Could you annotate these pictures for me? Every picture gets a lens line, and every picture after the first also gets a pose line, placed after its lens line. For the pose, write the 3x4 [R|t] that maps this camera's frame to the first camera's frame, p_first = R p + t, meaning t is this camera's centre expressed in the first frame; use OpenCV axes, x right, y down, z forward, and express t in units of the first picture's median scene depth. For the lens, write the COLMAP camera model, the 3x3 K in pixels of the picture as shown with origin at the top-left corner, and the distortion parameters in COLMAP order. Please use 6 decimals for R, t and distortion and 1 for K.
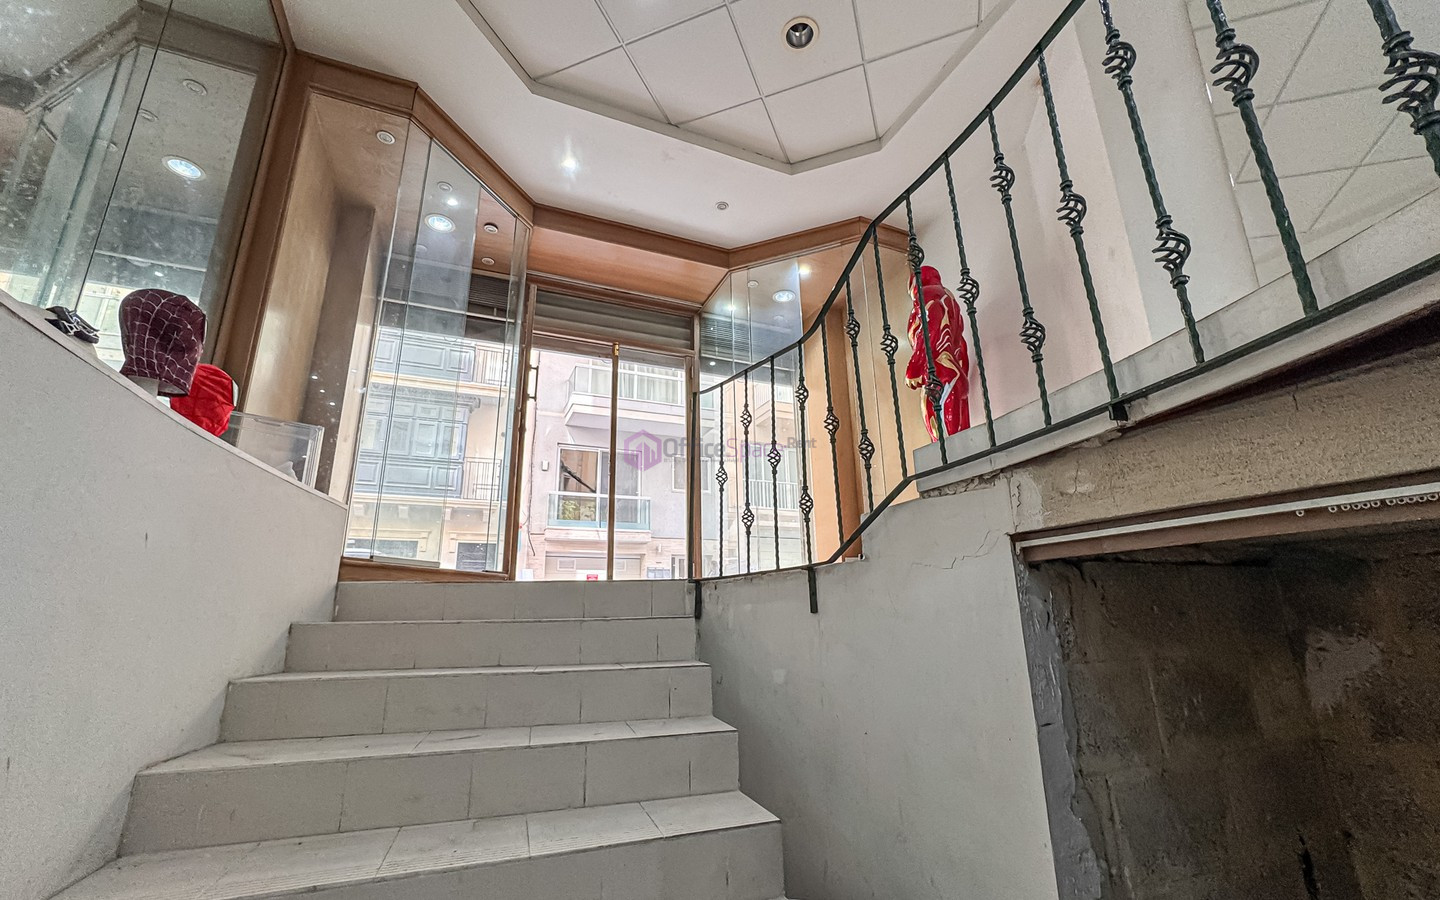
lens RADIAL K [[585.8, 0, 721.6], [0, 585.8, 454.7], [0, 0, 1]] dist [-0.028972, -0.000010]
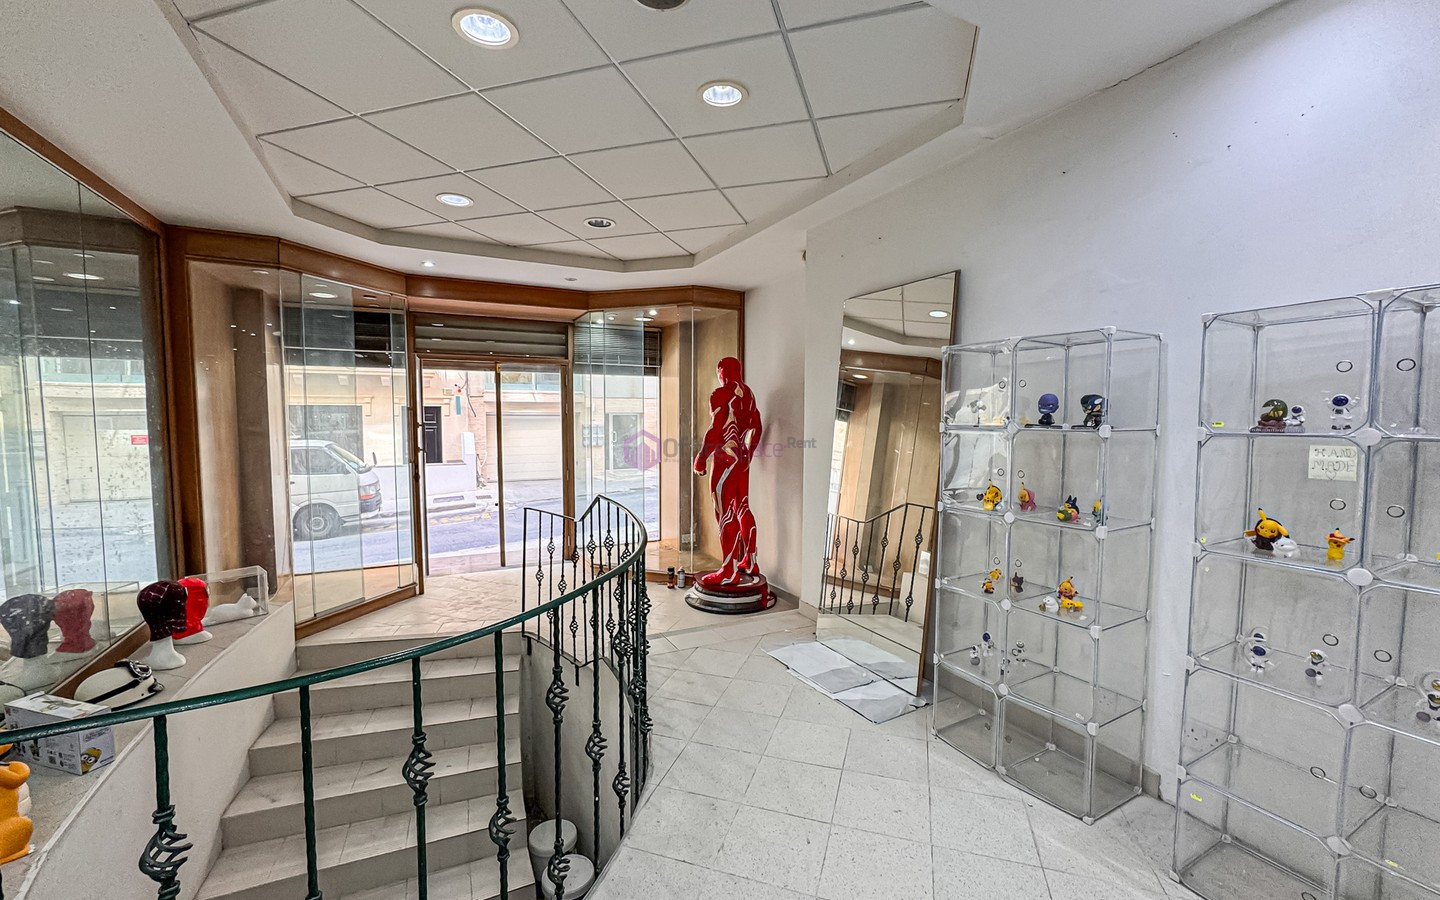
lens RADIAL K [[585.8, 0, 721.6], [0, 585.8, 454.7], [0, 0, 1]] dist [-0.028972, -0.000010]
pose [[0.997536, 0.019274, 0.067461, 0.267099], [-0.040532, 0.943154, 0.329877, -0.574095], [-0.057268, -0.331798, 0.941611, -0.267114]]
